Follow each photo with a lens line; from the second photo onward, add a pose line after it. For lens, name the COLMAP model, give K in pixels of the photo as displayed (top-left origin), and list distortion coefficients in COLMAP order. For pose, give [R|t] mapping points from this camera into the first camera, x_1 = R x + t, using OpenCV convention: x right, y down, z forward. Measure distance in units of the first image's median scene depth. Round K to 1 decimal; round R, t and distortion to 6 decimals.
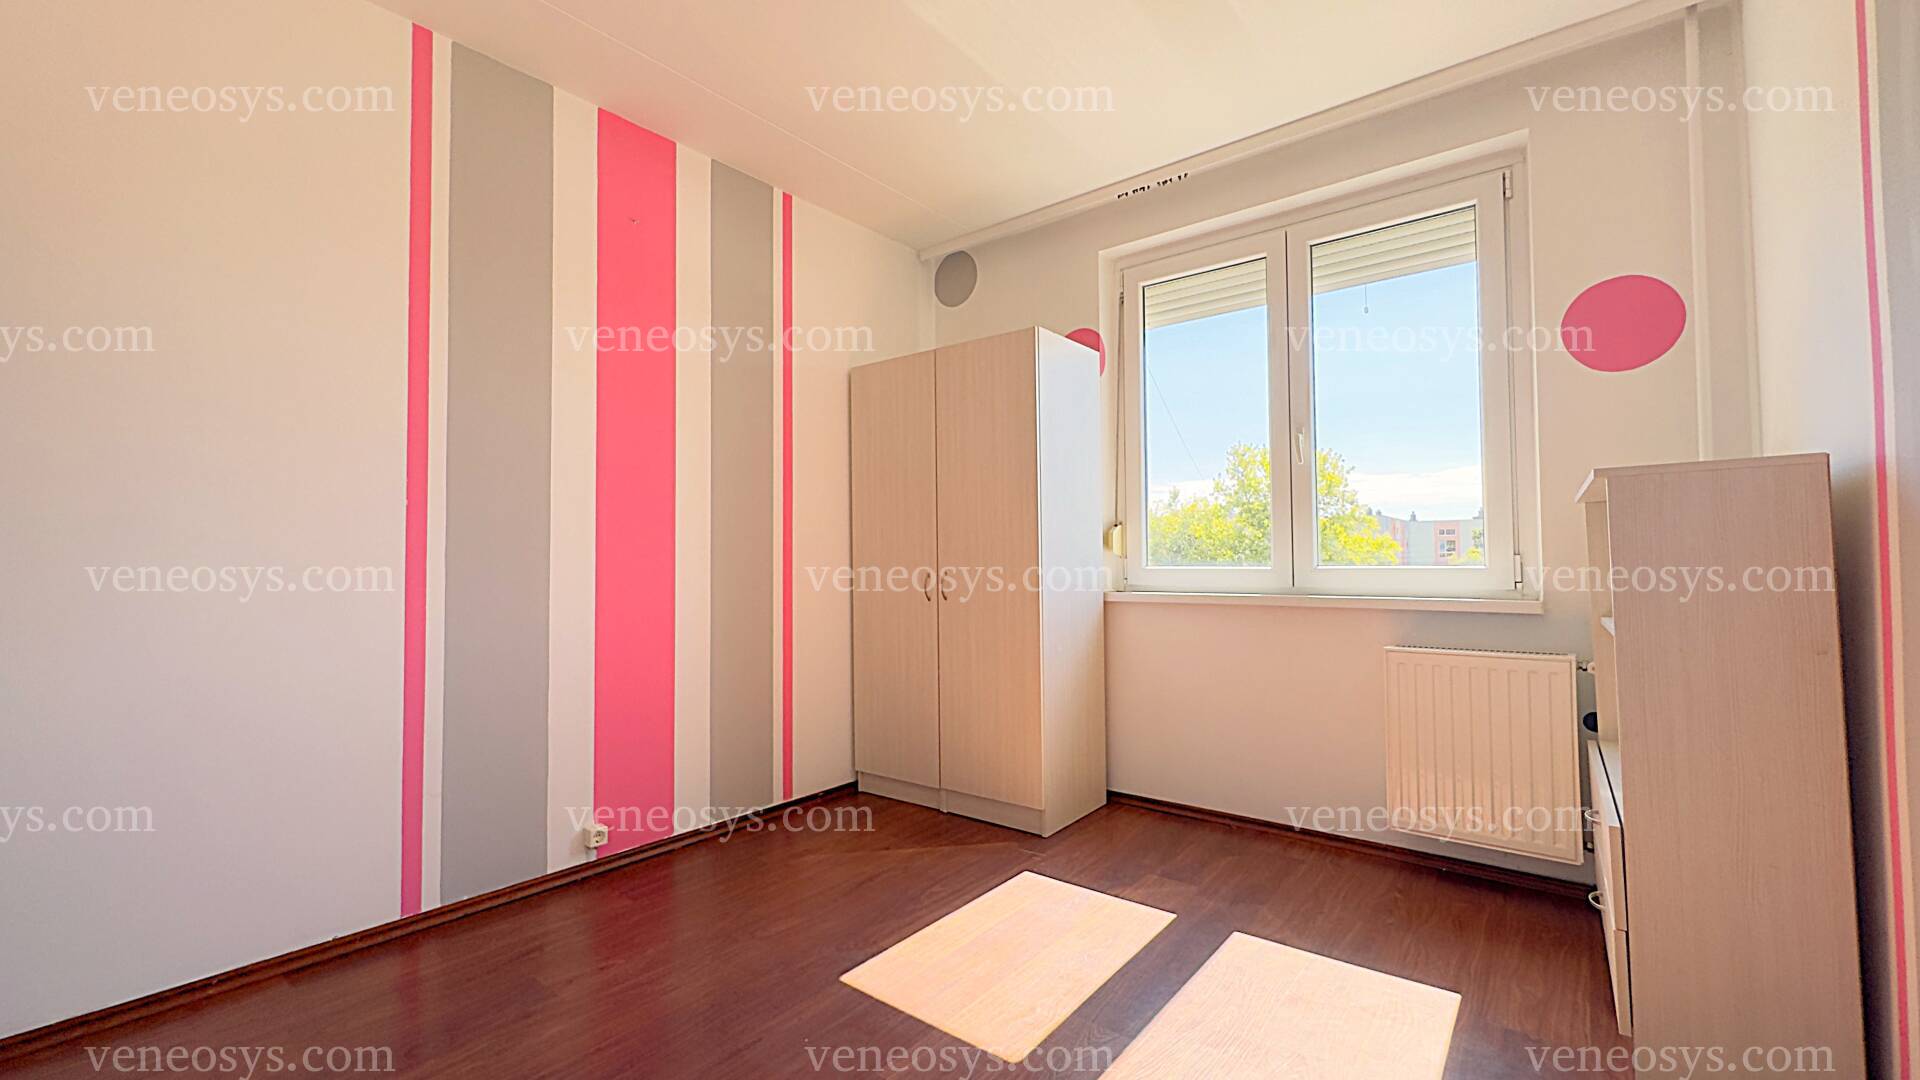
lens RADIAL K [[782.4, 0, 960.0], [0, 782.4, 540.0], [0, 0, 1]] dist [0.010613, -0.011826]
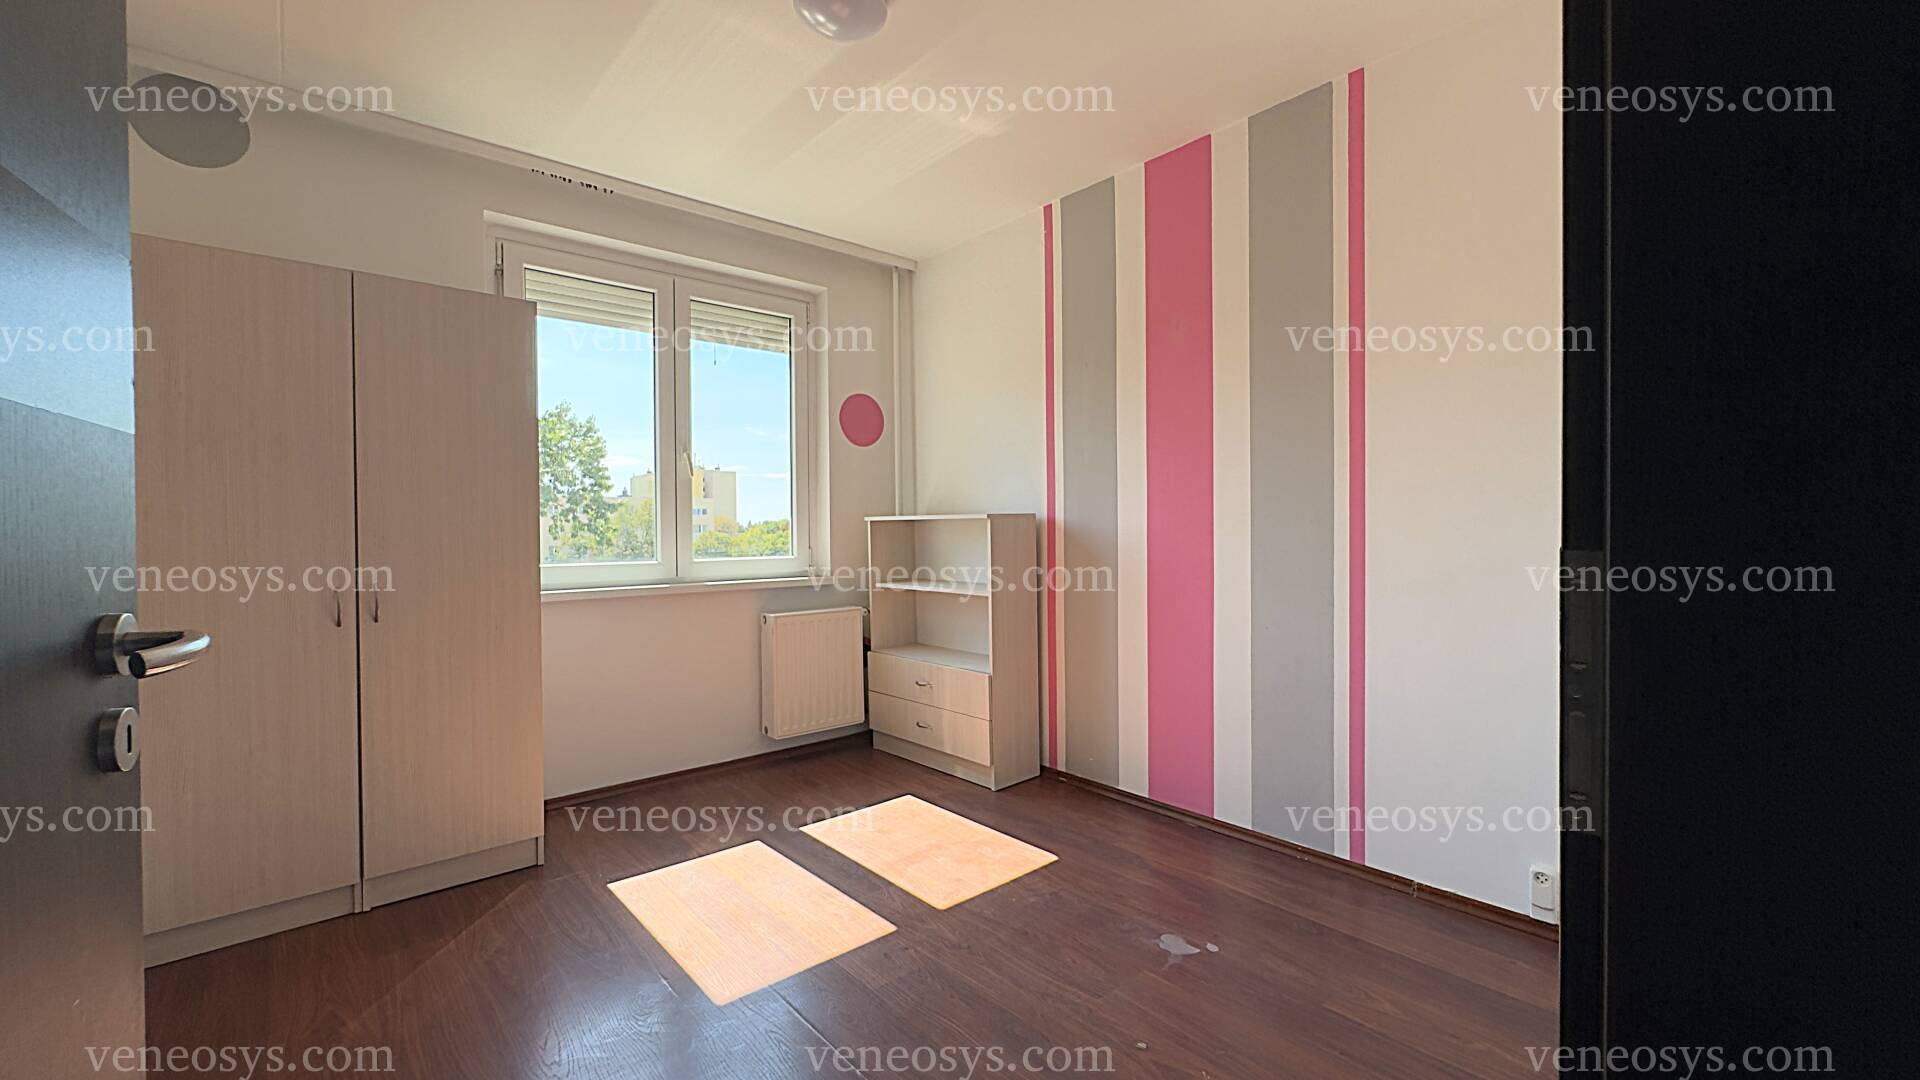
lens RADIAL K [[782.4, 0, 960.0], [0, 782.4, 540.0], [0, 0, 1]] dist [0.010613, -0.011826]
pose [[0.167774, -0.010531, 0.985769, -0.798415], [-0.023578, 0.999614, 0.014691, -0.029091], [-0.985544, -0.025707, 0.167461, 0.419263]]
